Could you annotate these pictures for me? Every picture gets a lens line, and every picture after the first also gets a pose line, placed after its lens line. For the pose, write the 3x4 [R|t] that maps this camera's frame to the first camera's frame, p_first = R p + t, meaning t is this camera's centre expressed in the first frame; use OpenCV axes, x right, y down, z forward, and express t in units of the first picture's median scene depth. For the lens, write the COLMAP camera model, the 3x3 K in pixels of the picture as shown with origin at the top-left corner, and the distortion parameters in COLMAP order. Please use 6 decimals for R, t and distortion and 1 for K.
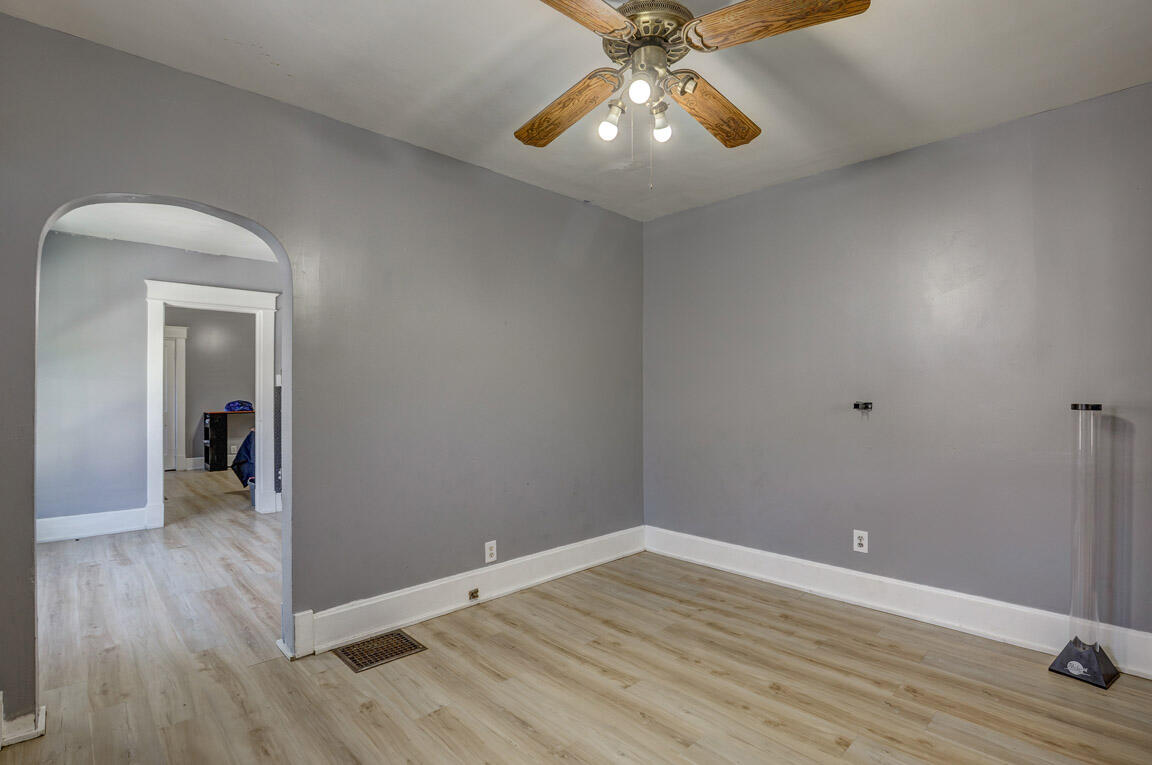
lens RADIAL K [[551.8, 0, 569.9], [0, 551.8, 379.0], [0, 0, 1]] dist [-0.025337, 0.000909]
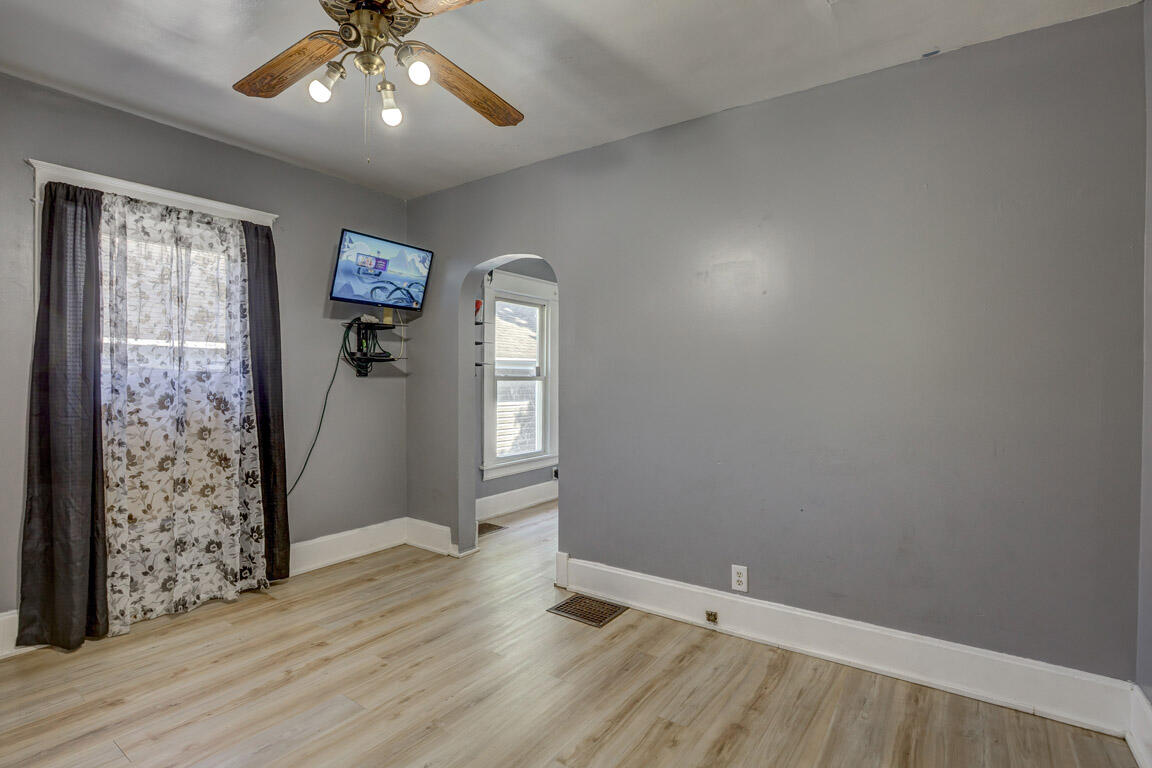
lens RADIAL K [[551.8, 0, 578.3], [0, 551.8, 385.6], [0, 0, 1]] dist [-0.025337, 0.000909]
pose [[0.210713, 0.018003, -0.977382, 0.613233], [0.008409, 0.999760, 0.020228, 0.012909], [0.977512, -0.012482, 0.210511, 0.625451]]
